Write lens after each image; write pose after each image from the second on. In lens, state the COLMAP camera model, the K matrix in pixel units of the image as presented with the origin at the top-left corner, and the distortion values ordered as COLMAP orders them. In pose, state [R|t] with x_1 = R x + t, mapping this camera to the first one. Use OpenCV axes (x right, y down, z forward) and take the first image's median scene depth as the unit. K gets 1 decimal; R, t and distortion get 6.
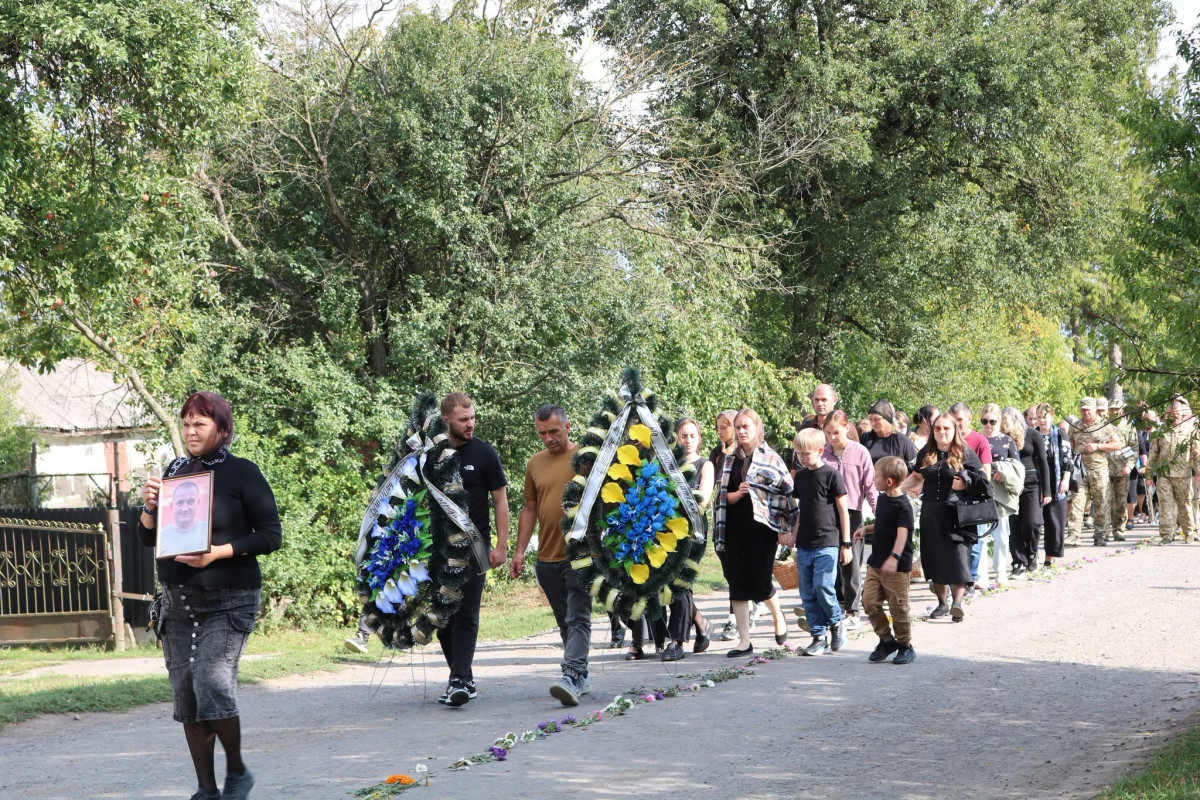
lens RADIAL K [[2203.8, 0, 600.0], [0, 2203.8, 400.0], [0, 0, 1]] dist [0.005171, -0.044058]
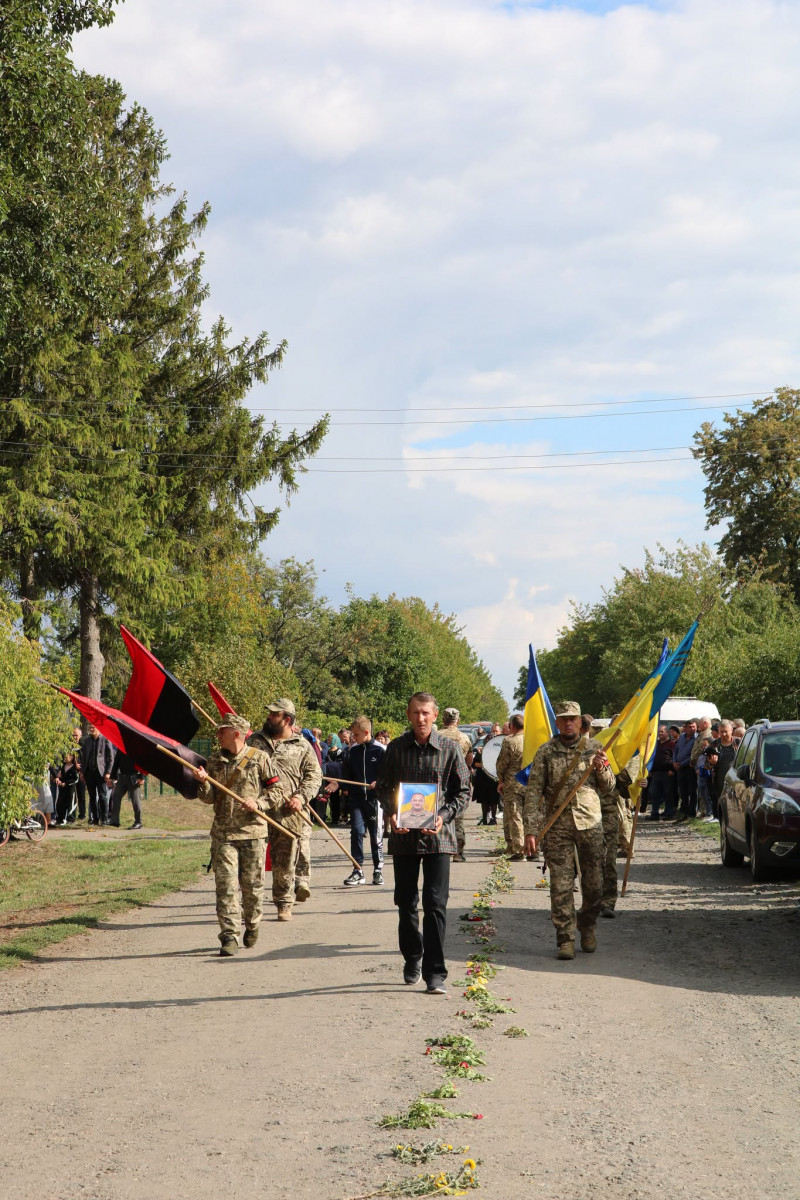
lens RADIAL K [[2203.8, 0, 400.0], [0, 2203.8, 600.0], [0, 0, 1]] dist [0.005171, -0.044058]
pose [[0.932219, 0.017325, 0.361479, 0.089308], [-0.003063, 0.999195, -0.039990, -0.004425], [-0.361881, 0.036172, 0.931522, 0.384554]]
